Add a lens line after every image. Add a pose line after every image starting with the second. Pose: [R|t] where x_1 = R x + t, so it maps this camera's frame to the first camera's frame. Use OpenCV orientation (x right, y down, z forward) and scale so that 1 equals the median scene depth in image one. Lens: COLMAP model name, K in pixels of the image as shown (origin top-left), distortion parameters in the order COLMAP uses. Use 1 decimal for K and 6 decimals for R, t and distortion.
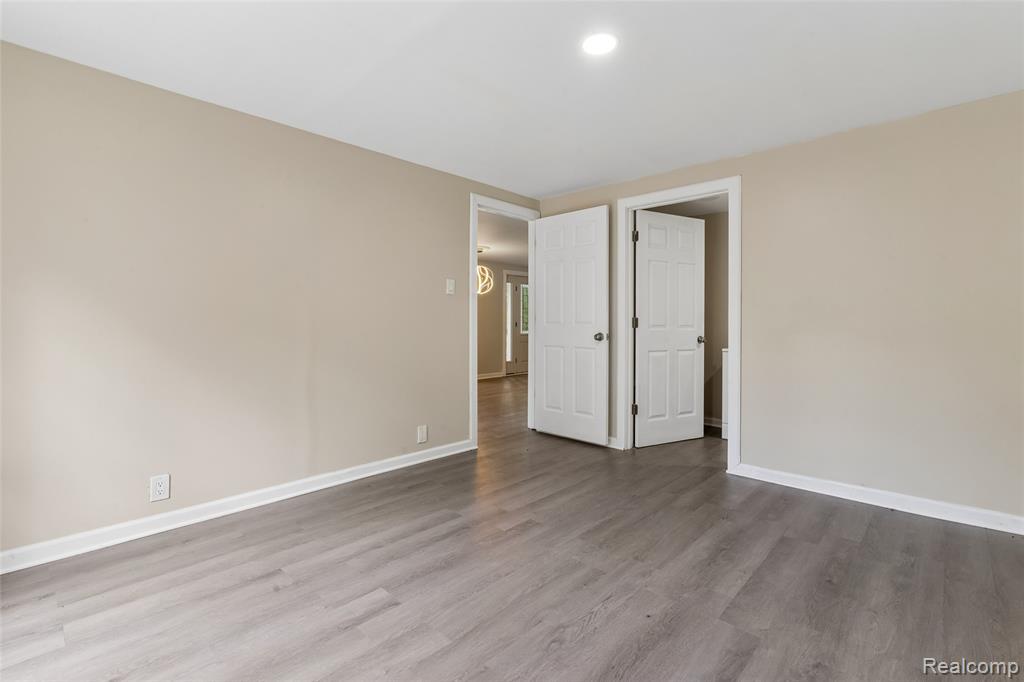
lens RADIAL K [[460.4, 0, 493.8], [0, 460.4, 319.2], [0, 0, 1]] dist [-0.001274, -0.000243]
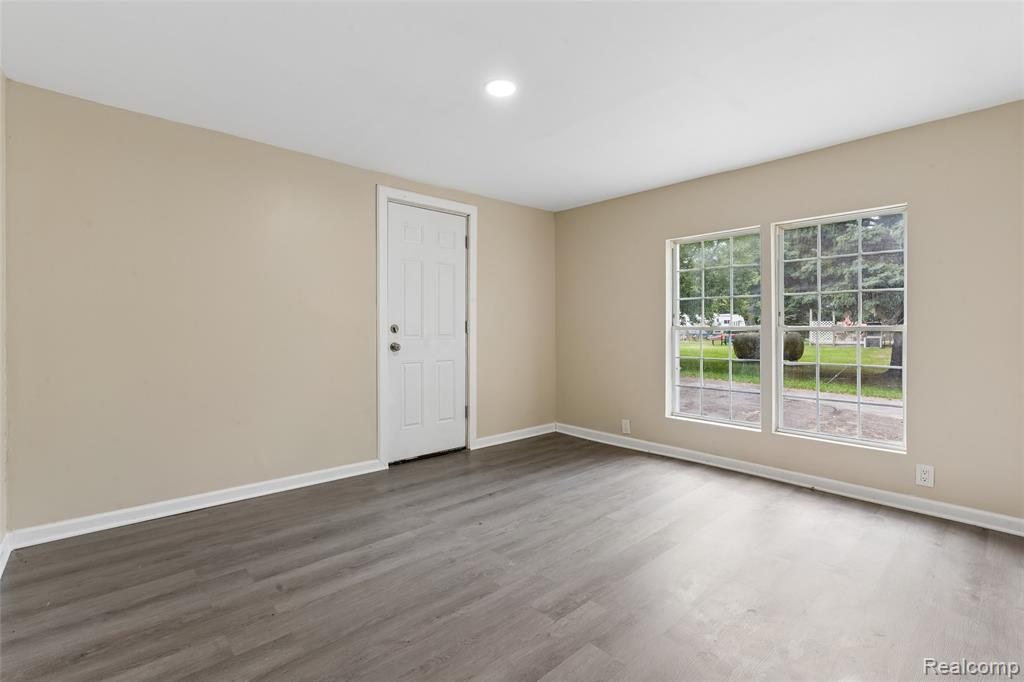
lens RADIAL K [[470.5, 0, 513.1], [0, 470.5, 334.4], [0, 0, 1]] dist [-0.003981, -0.000144]
pose [[-0.999499, -0.007826, 0.030666, 0.140844], [-0.007544, 0.999928, 0.009324, 0.008536], [-0.030737, 0.009088, -0.999486, 1.905915]]
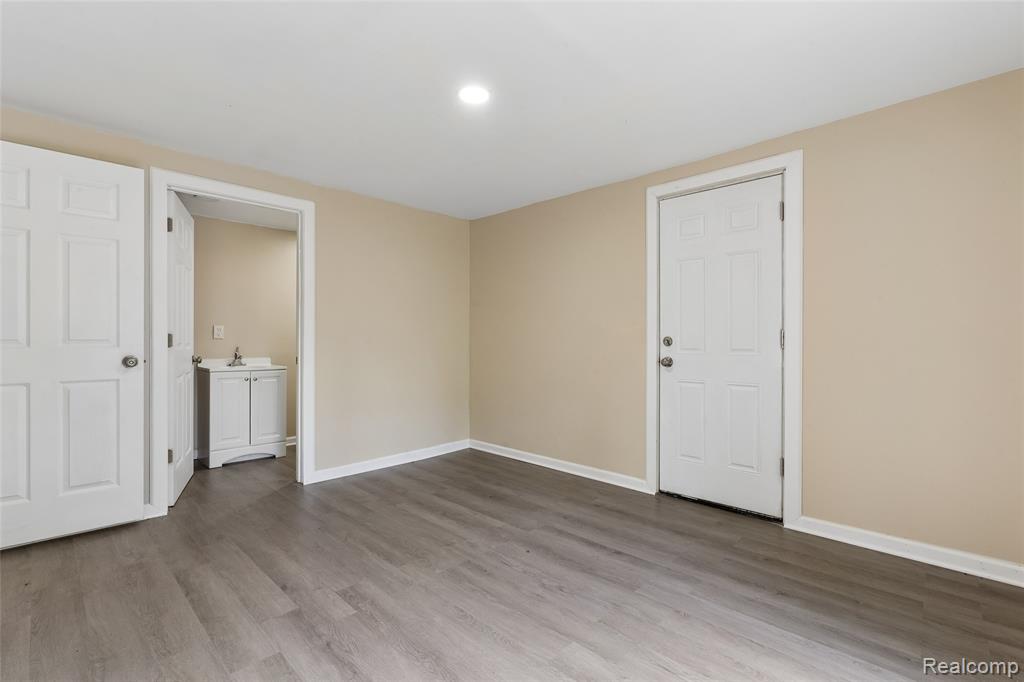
lens RADIAL K [[470.5, 0, 513.1], [0, 470.5, 334.4], [0, 0, 1]] dist [-0.003981, -0.000144]
pose [[-0.007893, 0.007661, 0.999940, -0.817381], [-0.005389, 0.999956, -0.007704, 0.001831], [-0.999954, -0.005450, -0.007851, 0.798513]]
